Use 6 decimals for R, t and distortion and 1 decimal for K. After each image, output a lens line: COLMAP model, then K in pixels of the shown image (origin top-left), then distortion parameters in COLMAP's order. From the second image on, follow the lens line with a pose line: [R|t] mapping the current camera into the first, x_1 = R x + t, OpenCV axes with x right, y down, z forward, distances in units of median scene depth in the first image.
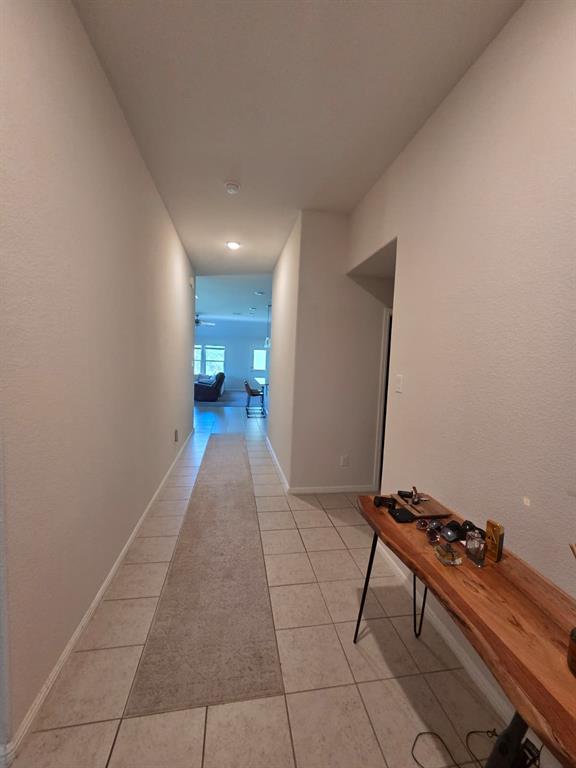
lens RADIAL K [[312.3, 0, 286.2], [0, 312.3, 386.7], [0, 0, 1]] dist [0.002261, -0.000104]
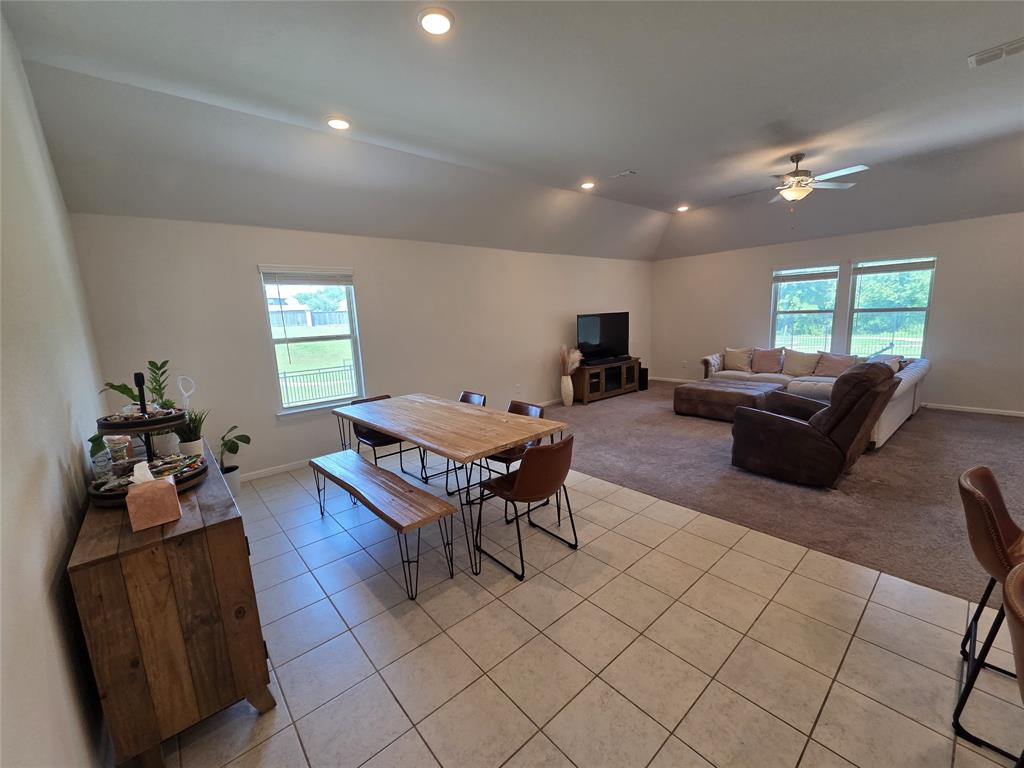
lens RADIAL K [[416.5, 0, 516.2], [0, 416.5, 384.0], [0, 0, 1]] dist [0.002261, -0.000104]
pose [[0.521104, 0.080486, -0.849690, -0.064395], [-0.010343, 0.996066, 0.088008, -0.042388], [0.853431, -0.037073, 0.519886, 0.474462]]
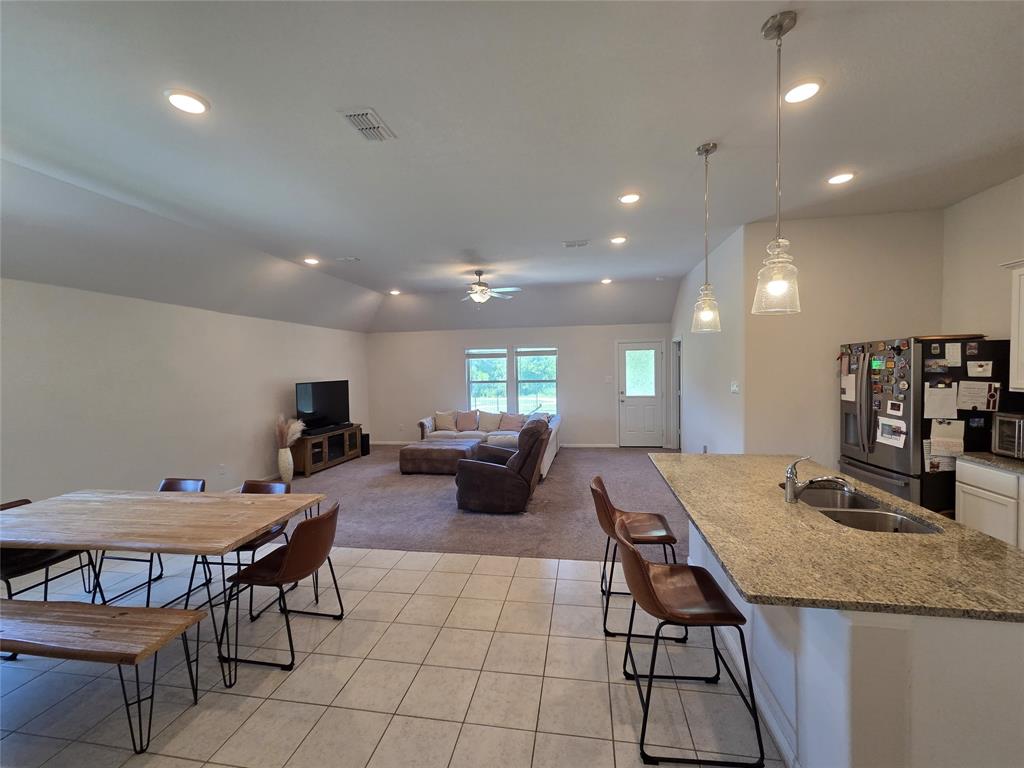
lens RADIAL K [[416.5, 0, 516.2], [0, 416.5, 384.0], [0, 0, 1]] dist [0.002261, -0.000104]
pose [[0.943609, -0.045945, -0.327859, -0.061684], [0.028464, 0.997915, -0.057924, -0.045631], [0.329837, 0.045325, 0.942949, 0.433760]]
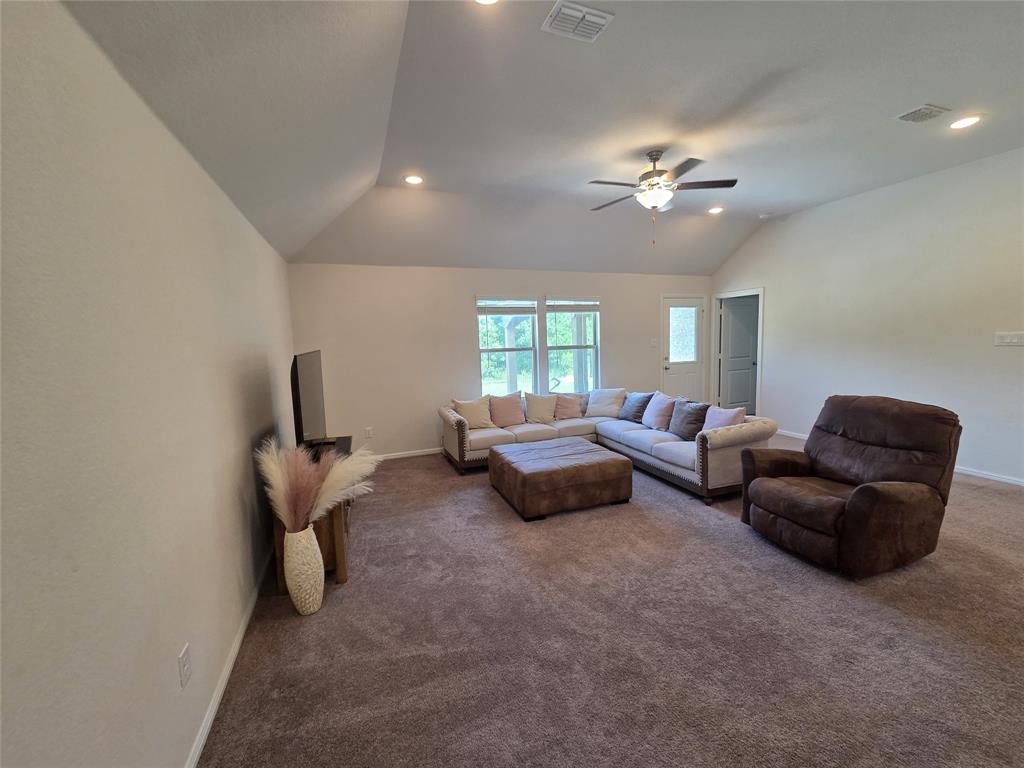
lens RADIAL K [[419.7, 0, 512.0], [0, 419.7, 384.0], [0, 0, 1]] dist [-0.000332, -0.000081]
pose [[0.975882, -0.092521, 0.197720, -0.385243], [0.087533, 0.995587, 0.033840, -0.065794], [-0.199979, -0.015717, 0.979674, 0.592012]]
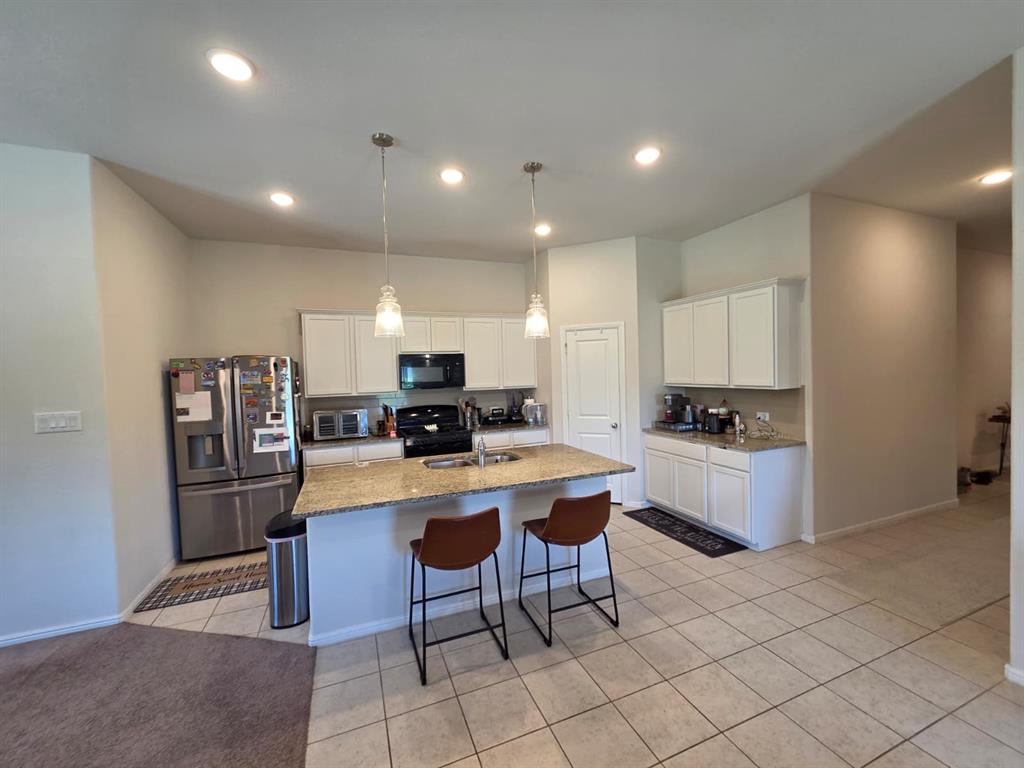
lens RADIAL K [[416.5, 0, 516.2], [0, 416.5, 384.0], [0, 0, 1]] dist [0.002261, -0.000104]
pose [[-0.221079, -0.063571, 0.973182, -0.232891], [0.104438, 0.990592, 0.088434, -0.068908], [-0.969648, 0.121188, -0.212360, 0.637596]]
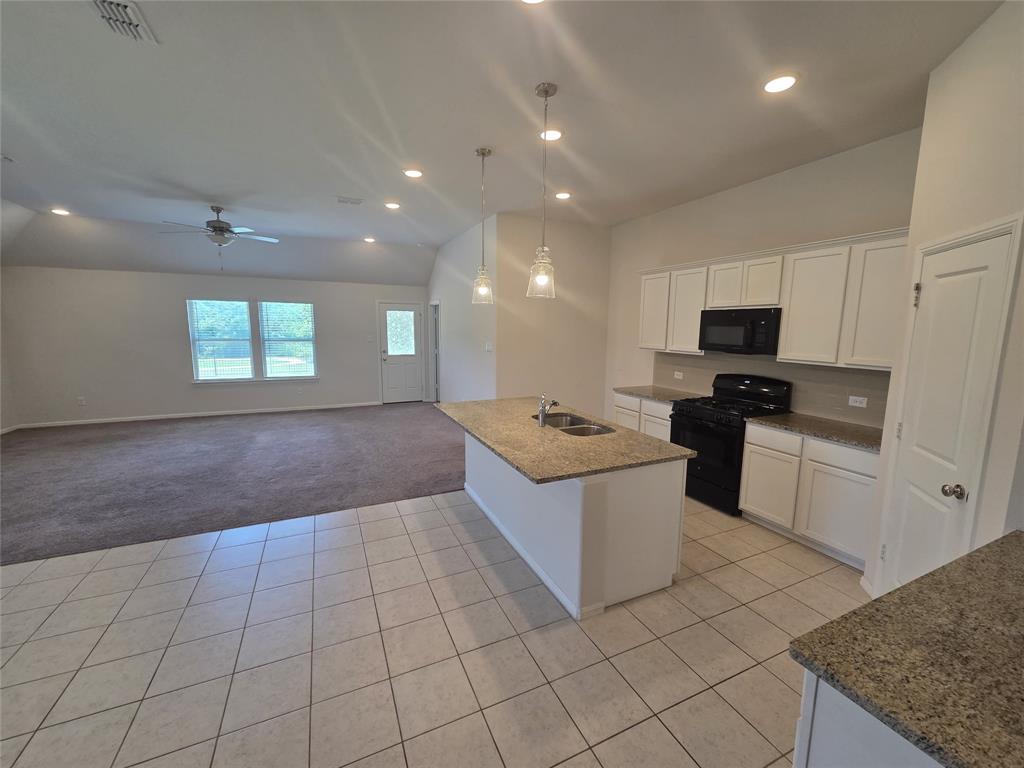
lens RADIAL K [[416.9, 0, 512.0], [0, 416.9, 384.0], [0, 0, 1]] dist [0.007058, 0.000261]
pose [[0.965656, -0.066167, 0.251260, -0.089439], [0.051150, 0.996518, 0.065841, -0.046909], [-0.254741, -0.050728, 0.965678, 0.400494]]
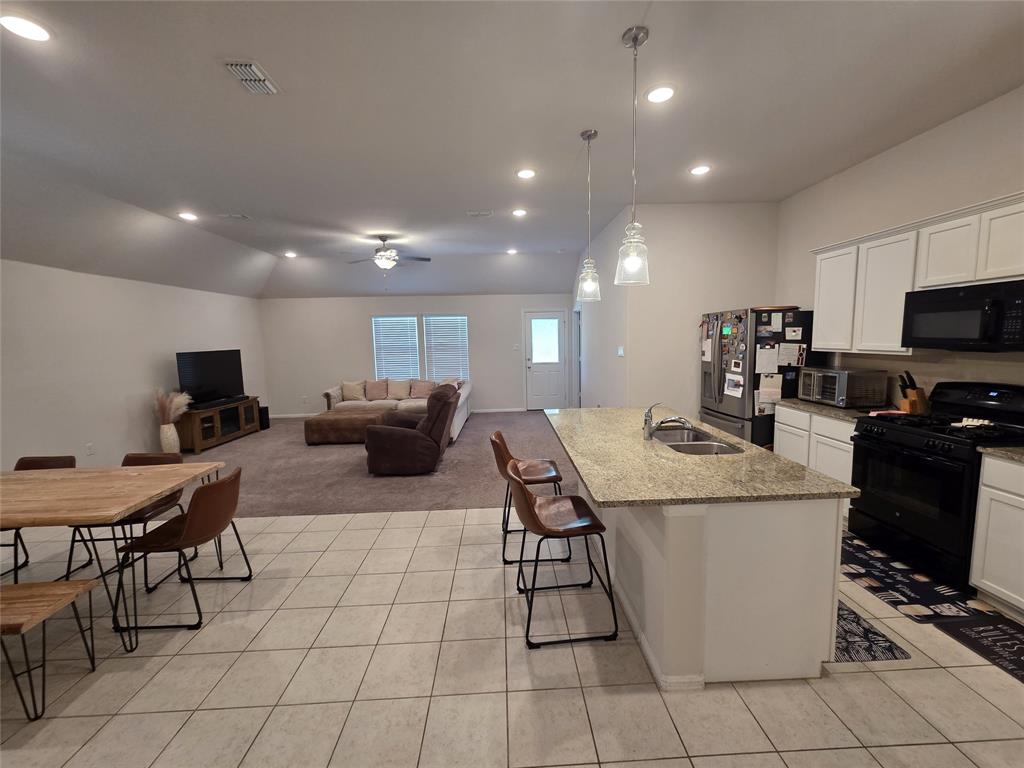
lens RADIAL K [[416.5, 0, 516.2], [0, 416.5, 384.0], [0, 0, 1]] dist [0.002261, -0.000104]
pose [[0.989964, -0.046921, -0.133306, -0.051494], [0.050121, 0.998527, 0.020754, -0.040579], [0.132136, -0.027227, 0.990858, 0.418212]]
